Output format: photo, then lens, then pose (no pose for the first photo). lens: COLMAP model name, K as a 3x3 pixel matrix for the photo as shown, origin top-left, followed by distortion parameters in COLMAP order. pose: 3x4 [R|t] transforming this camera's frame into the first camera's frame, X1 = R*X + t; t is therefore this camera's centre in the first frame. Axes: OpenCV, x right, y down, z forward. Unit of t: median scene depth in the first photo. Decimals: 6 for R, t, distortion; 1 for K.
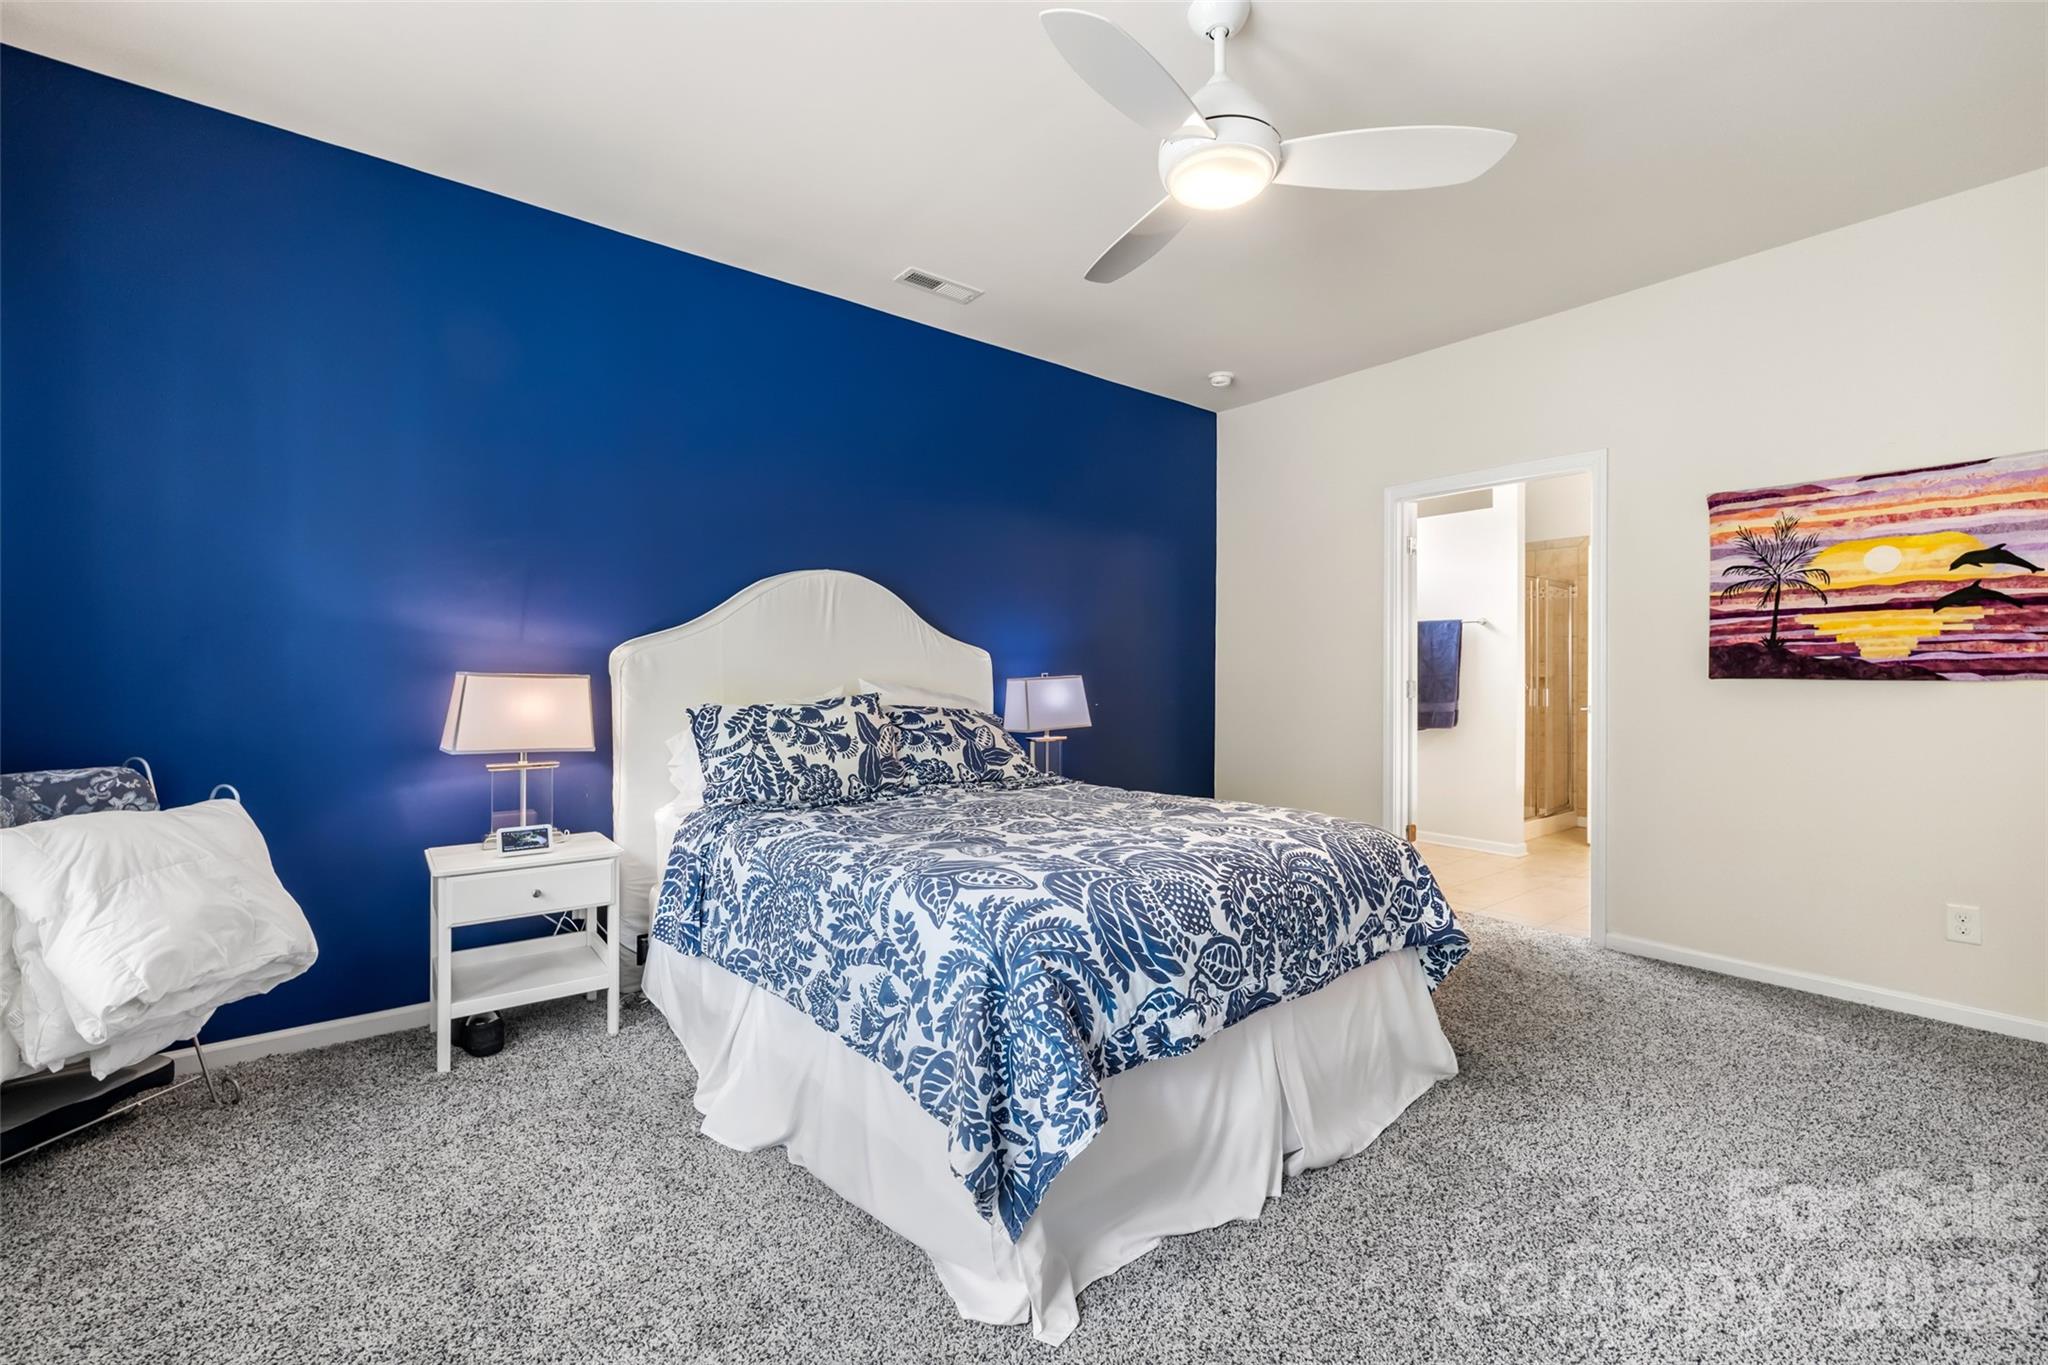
lens RADIAL K [[845.4, 0, 1025.1], [0, 845.4, 688.3], [0, 0, 1]] dist [0.000186, 0.000018]
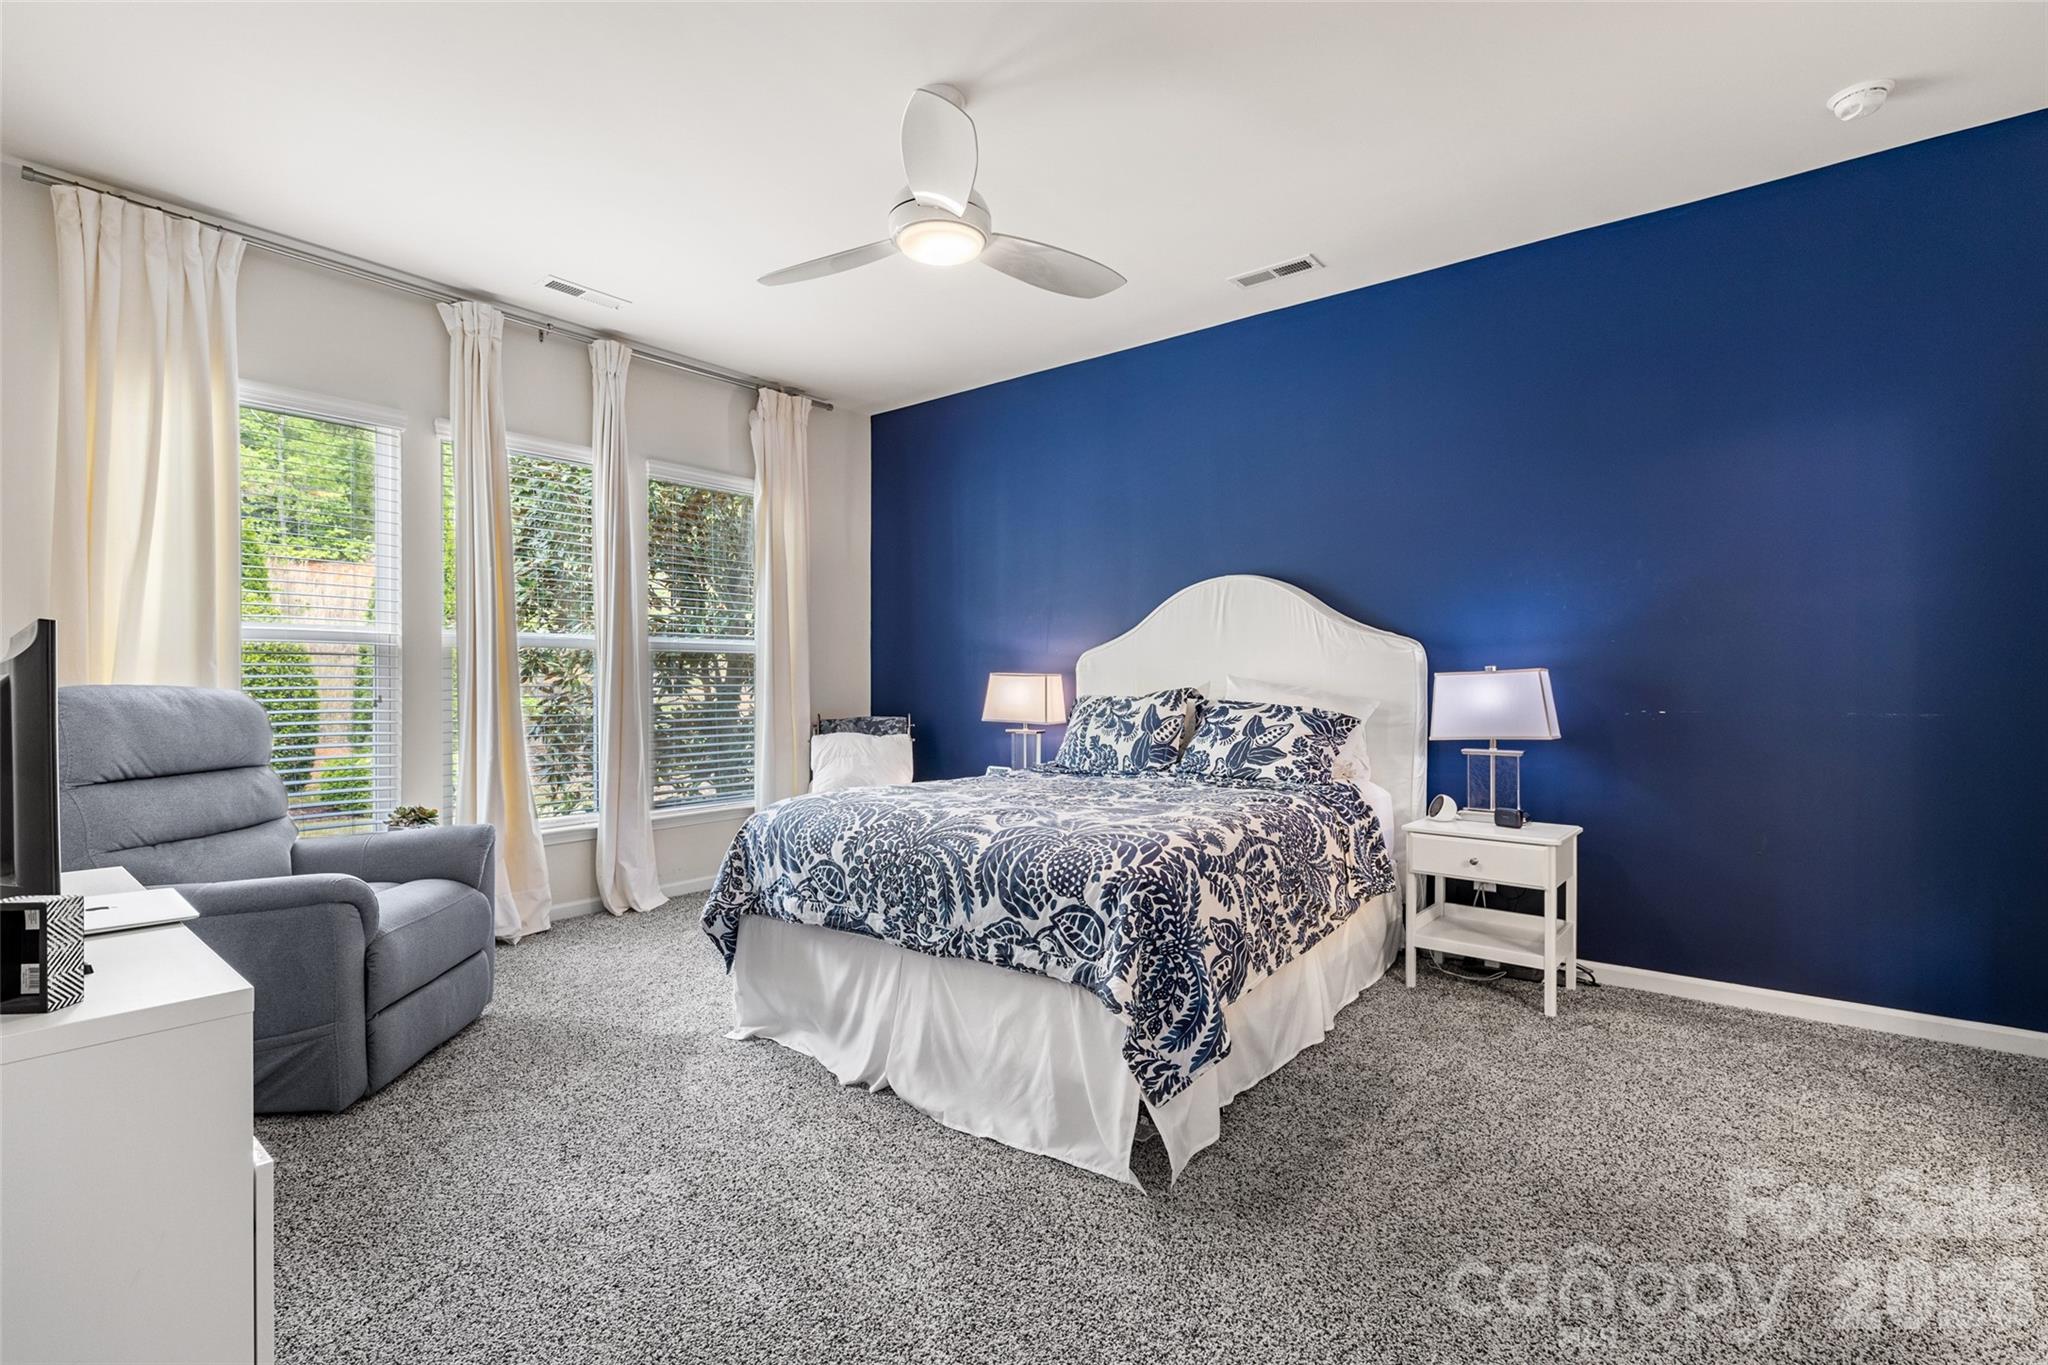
lens RADIAL K [[916.7, 0, 1029.9], [0, 916.7, 679.4], [0, 0, 1]] dist [-0.003098, -0.000280]
pose [[0.244057, -0.002513, -0.969758, 1.436255], [-0.006597, 0.999969, -0.004252, 0.001072], [0.969738, 0.007435, 0.244033, 0.774860]]
